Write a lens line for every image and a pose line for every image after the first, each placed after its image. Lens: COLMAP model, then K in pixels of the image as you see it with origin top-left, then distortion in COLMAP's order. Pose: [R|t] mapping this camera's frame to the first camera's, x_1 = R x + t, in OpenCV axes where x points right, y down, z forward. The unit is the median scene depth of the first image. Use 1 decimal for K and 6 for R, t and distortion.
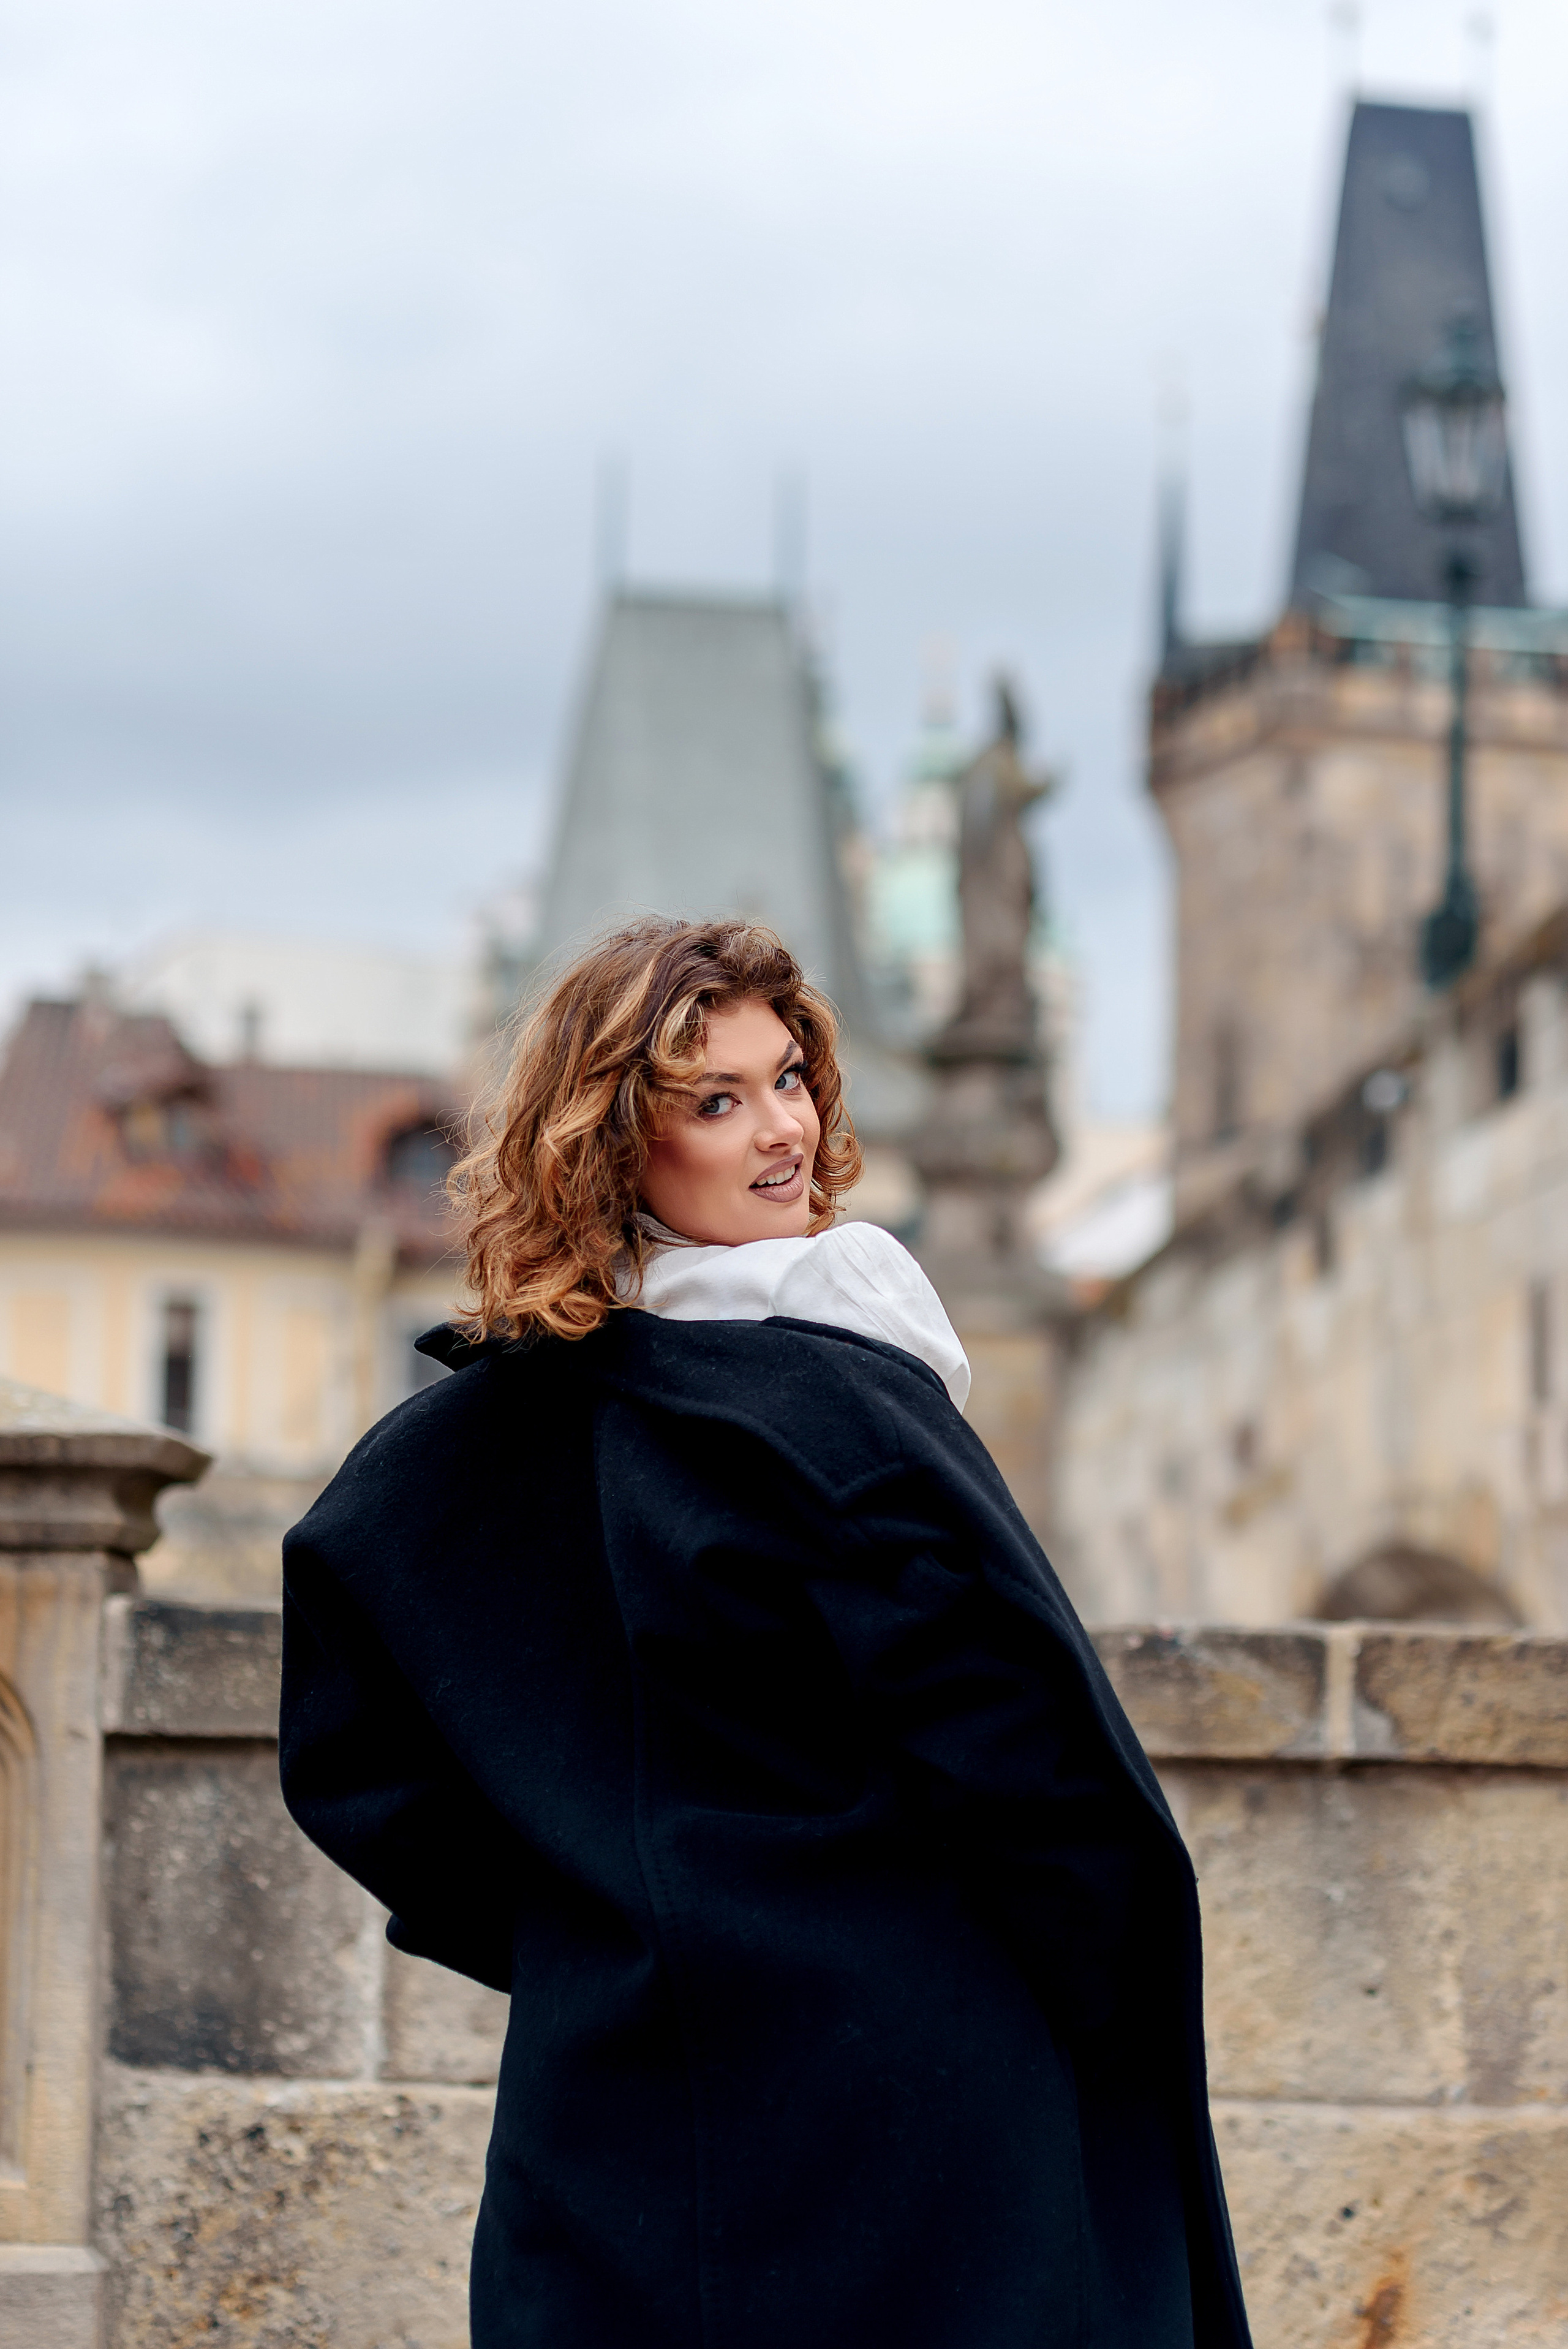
lens RADIAL K [[6246.7, 0, 784.0], [0, 6246.7, 1174.5], [0, 0, 1]] dist [-0.034636, -0.656573]
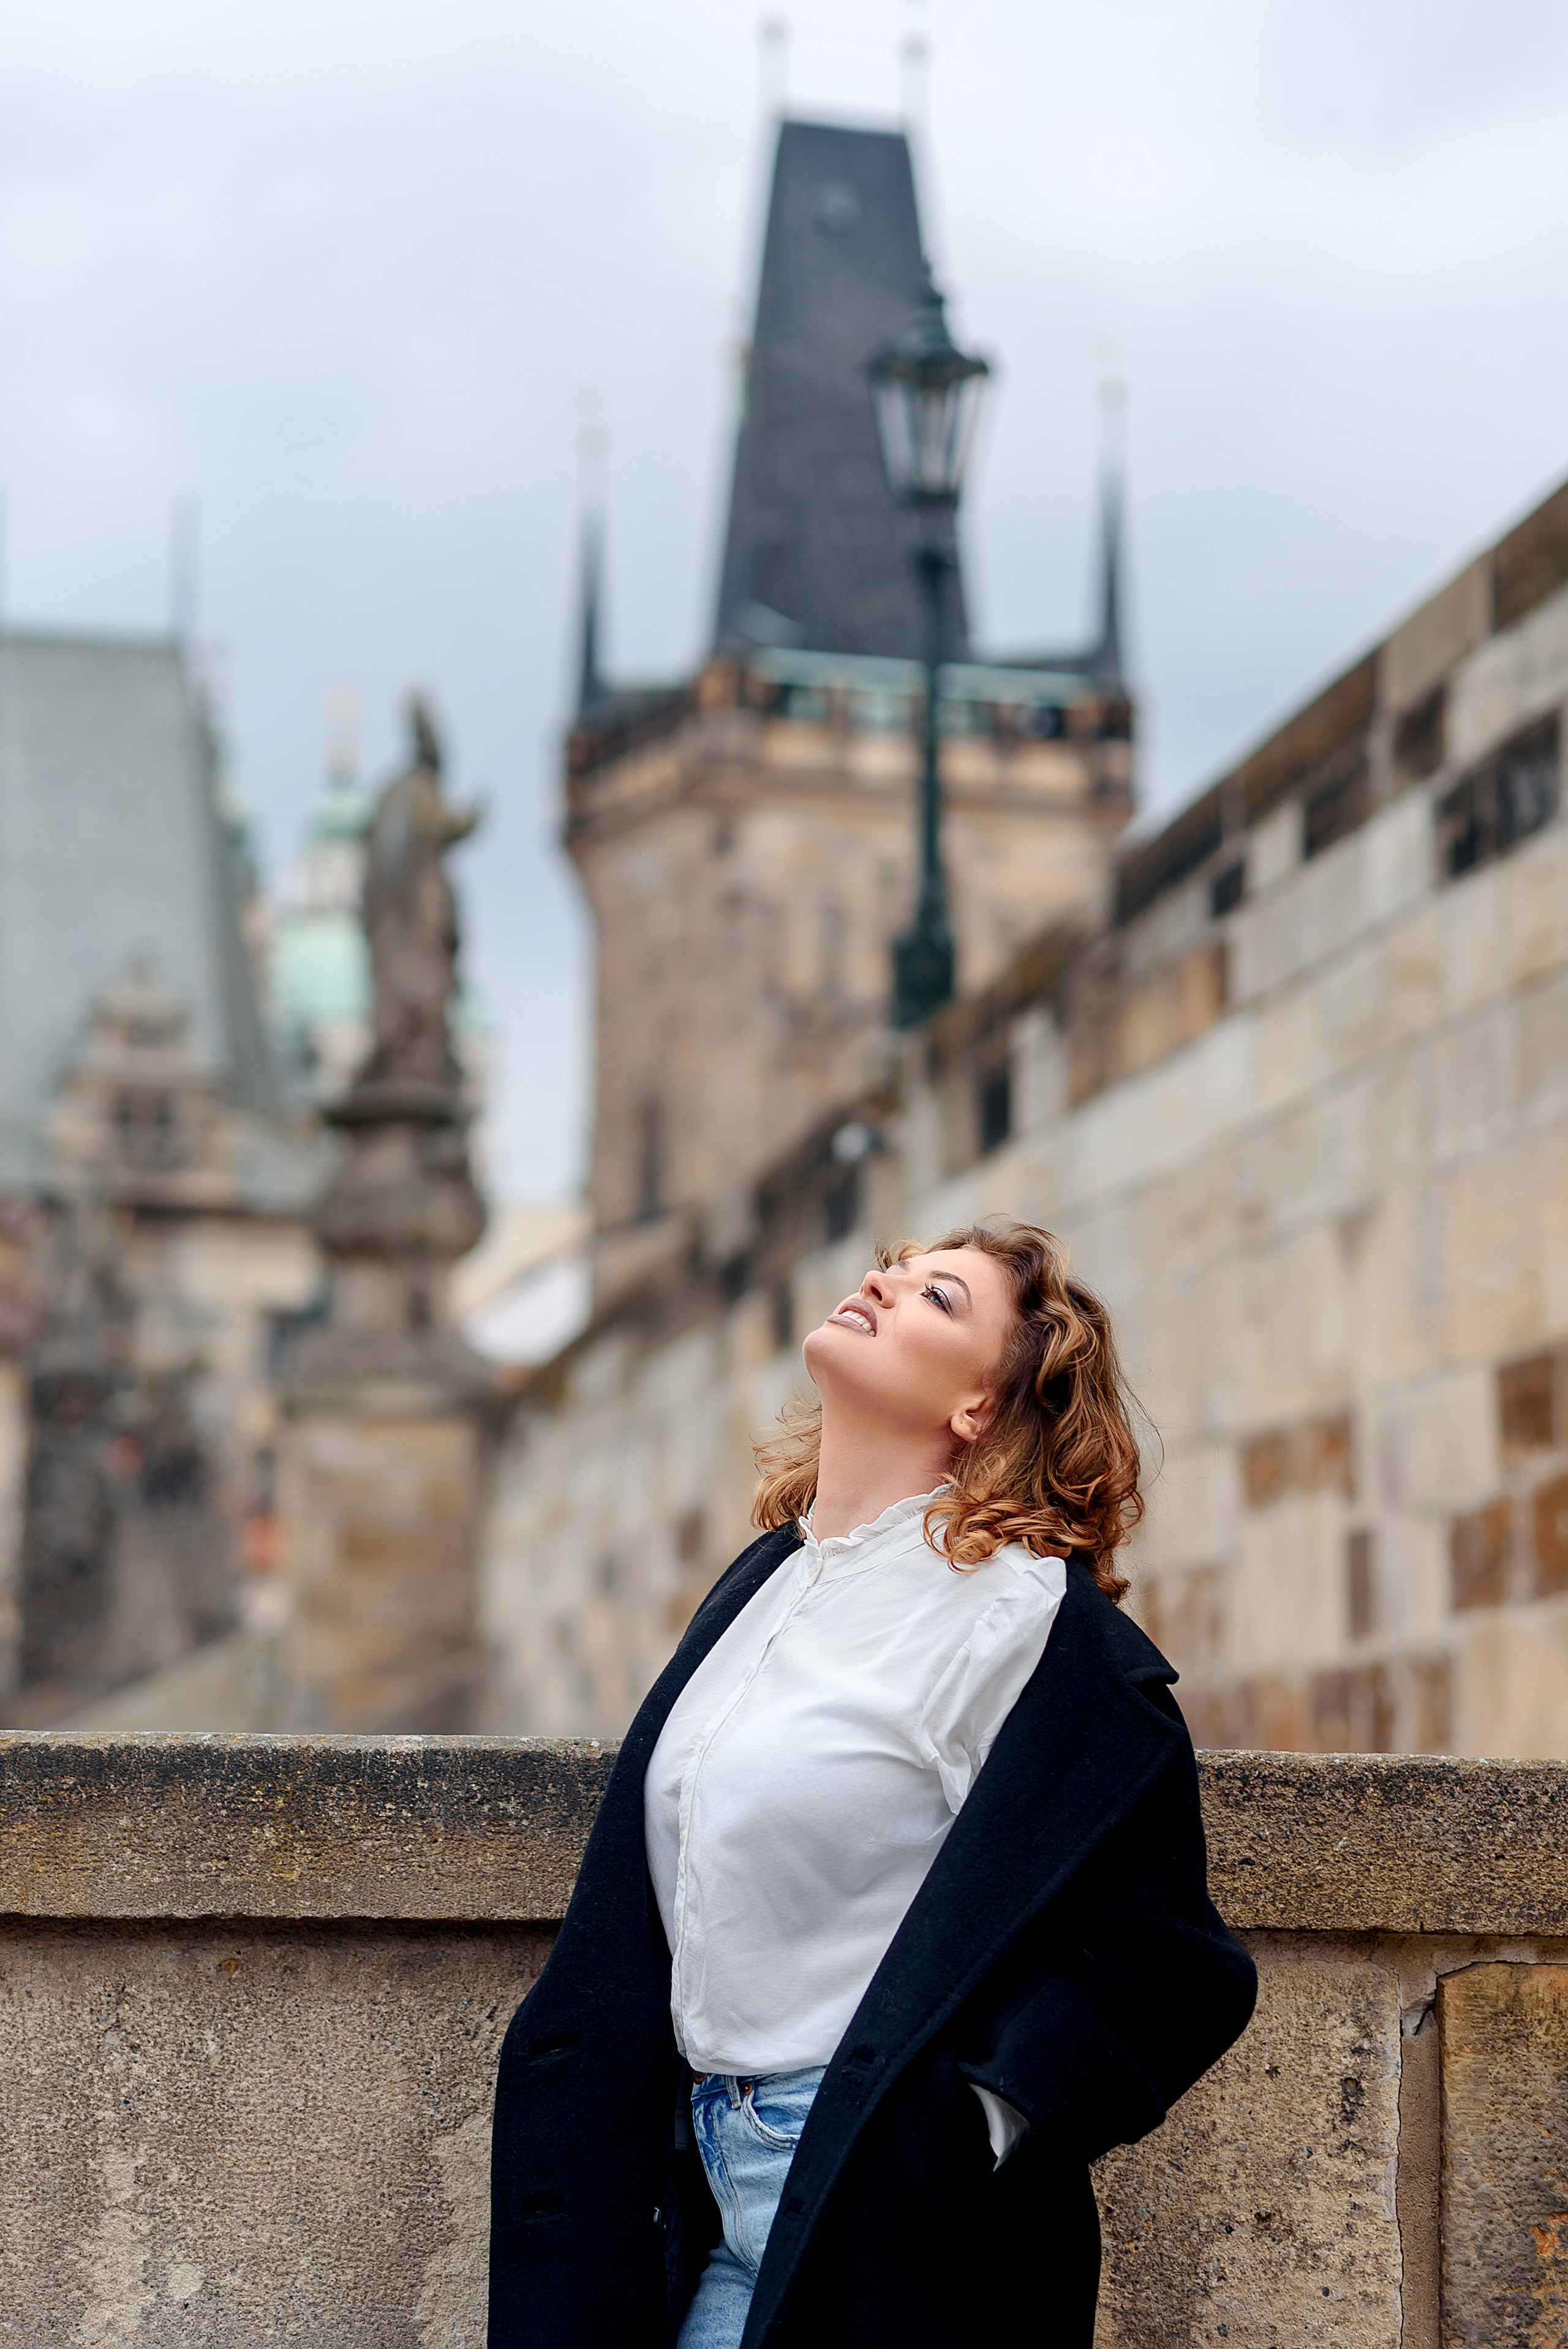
lens RADIAL K [[6246.7, 0, 784.0], [0, 6246.7, 1174.5], [0, 0, 1]] dist [-0.034636, -0.656573]
pose [[0.995254, -0.001893, 0.097296, -0.000975], [0.003552, 0.999851, -0.016875, 0.004887], [-0.097249, 0.017140, 0.995112, 0.076821]]
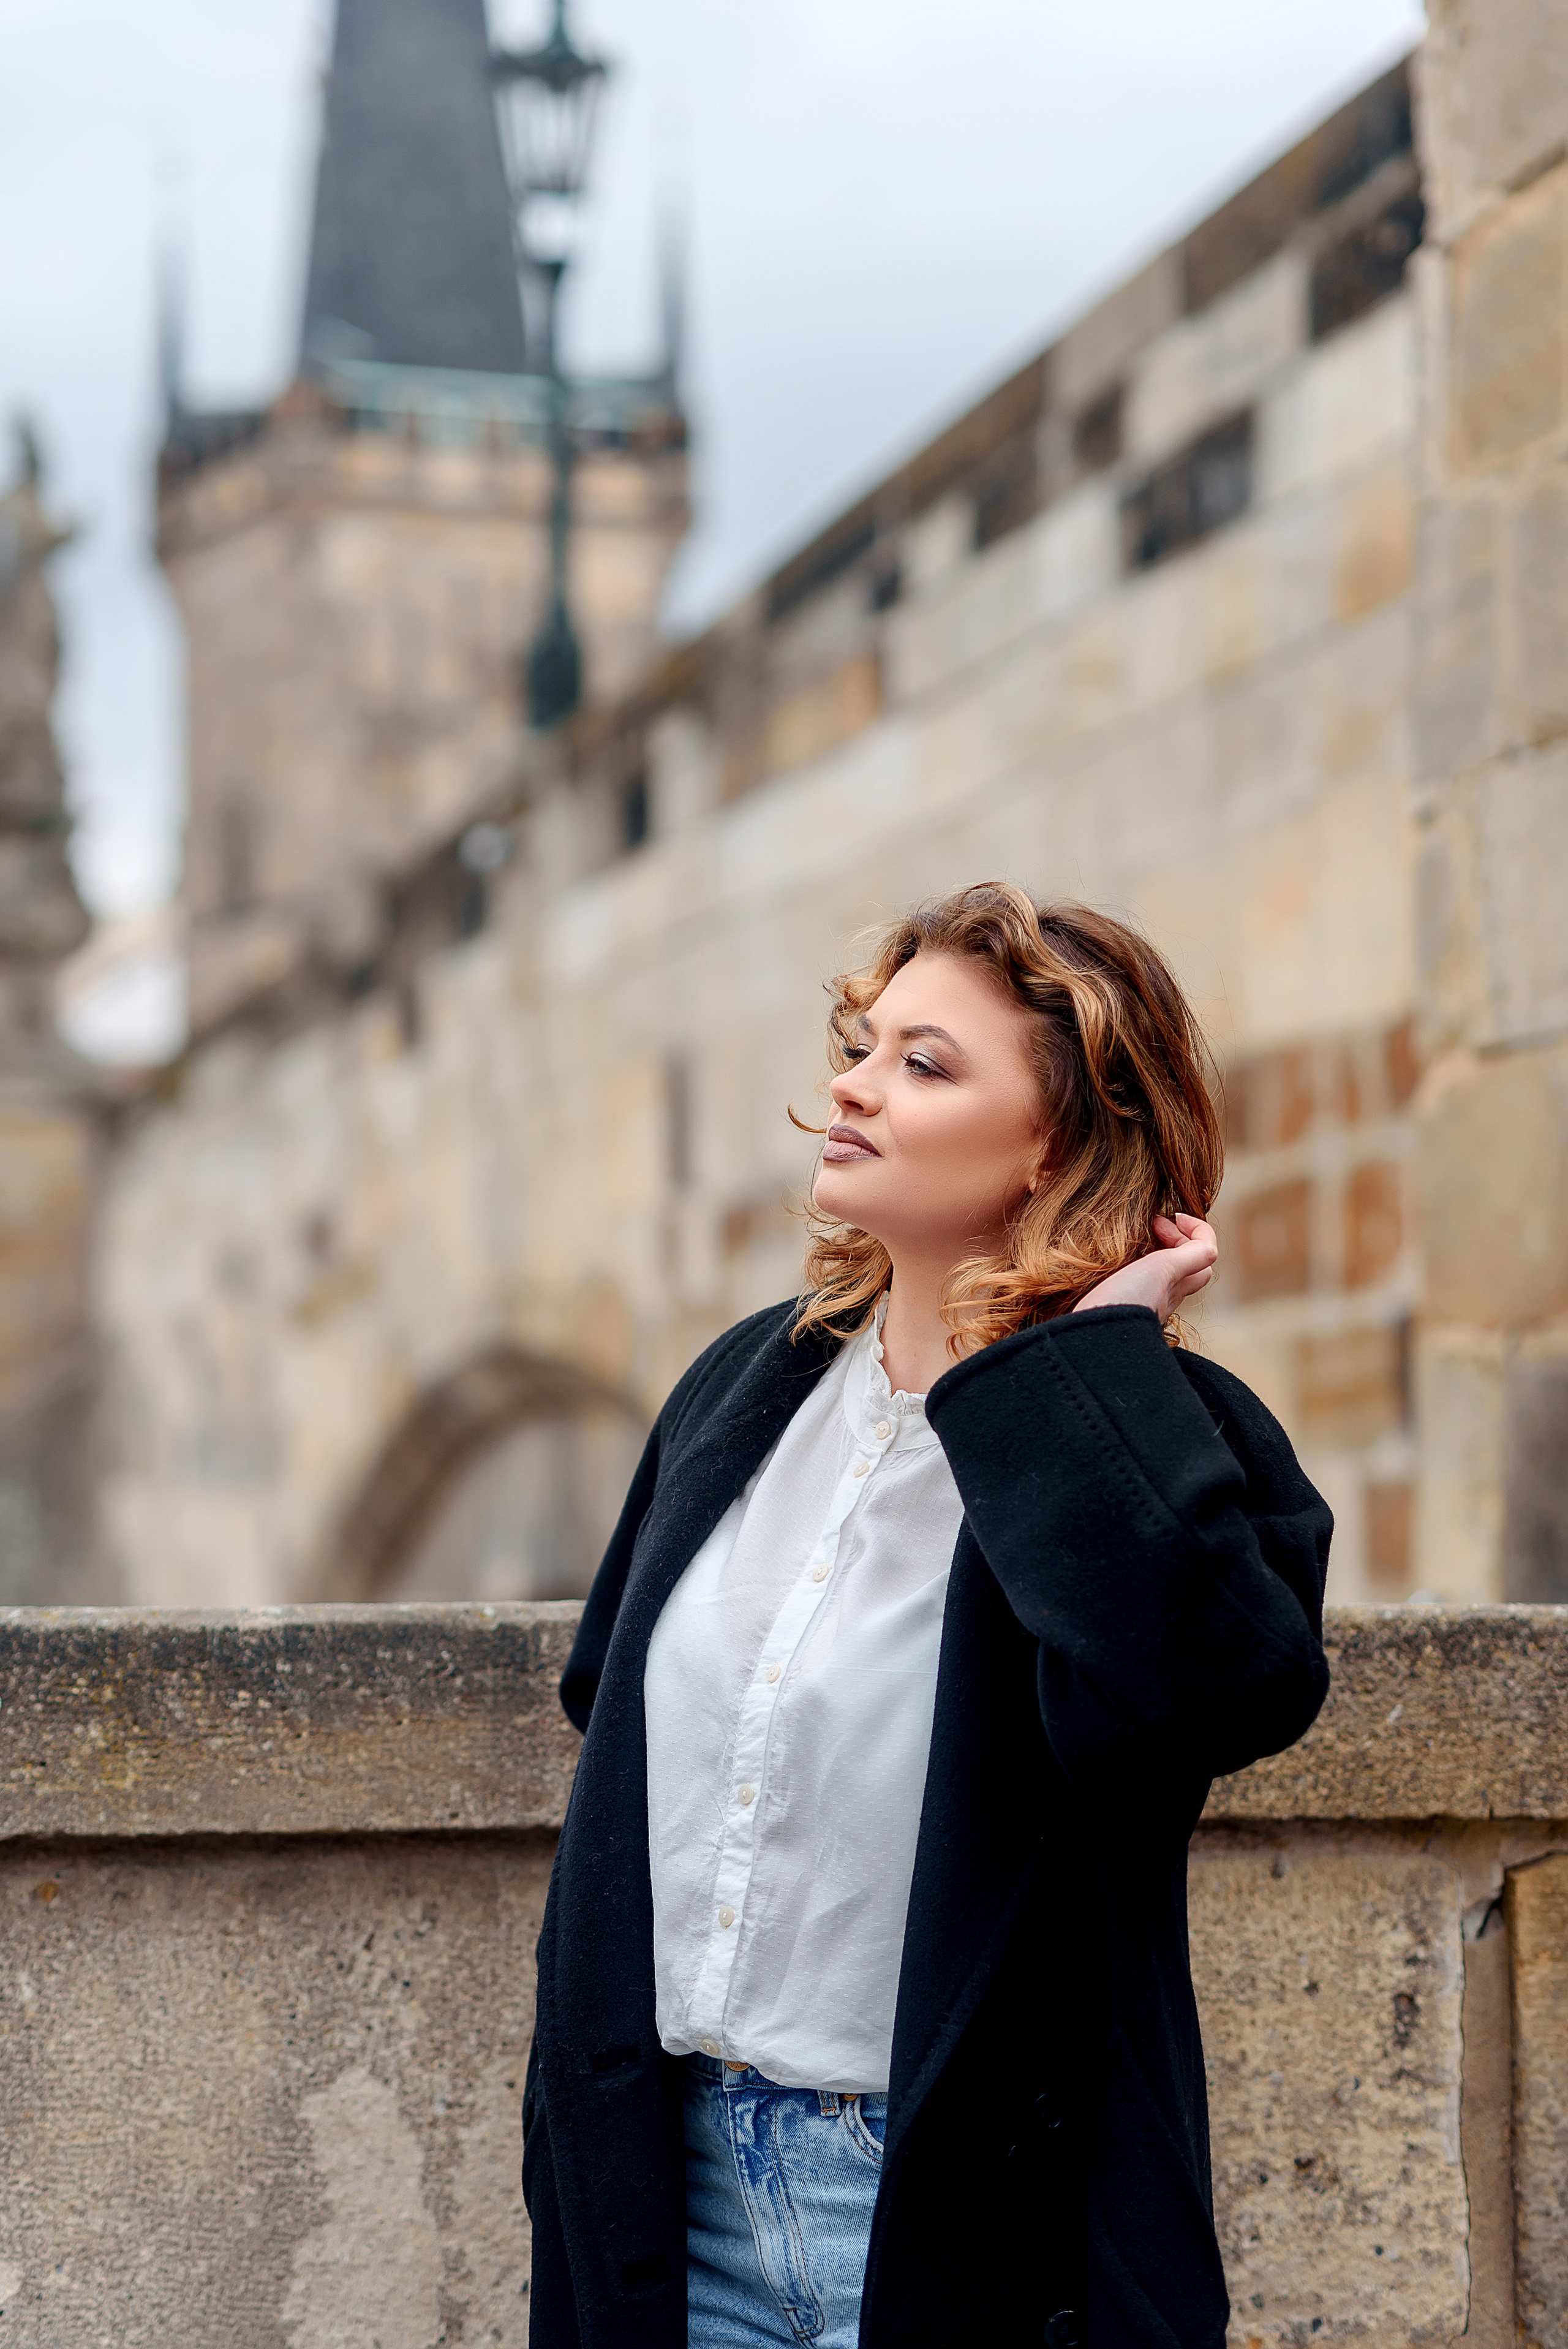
lens RADIAL K [[5668.2, 0, 784.0], [0, 5668.2, 1174.5], [0, 0, 1]] dist [-0.110974, 1.201319]
pose [[0.983478, -0.019904, 0.179931, -0.007212], [0.013199, 0.999176, 0.038382, 0.002406], [-0.180546, -0.035373, 0.982930, 0.136932]]
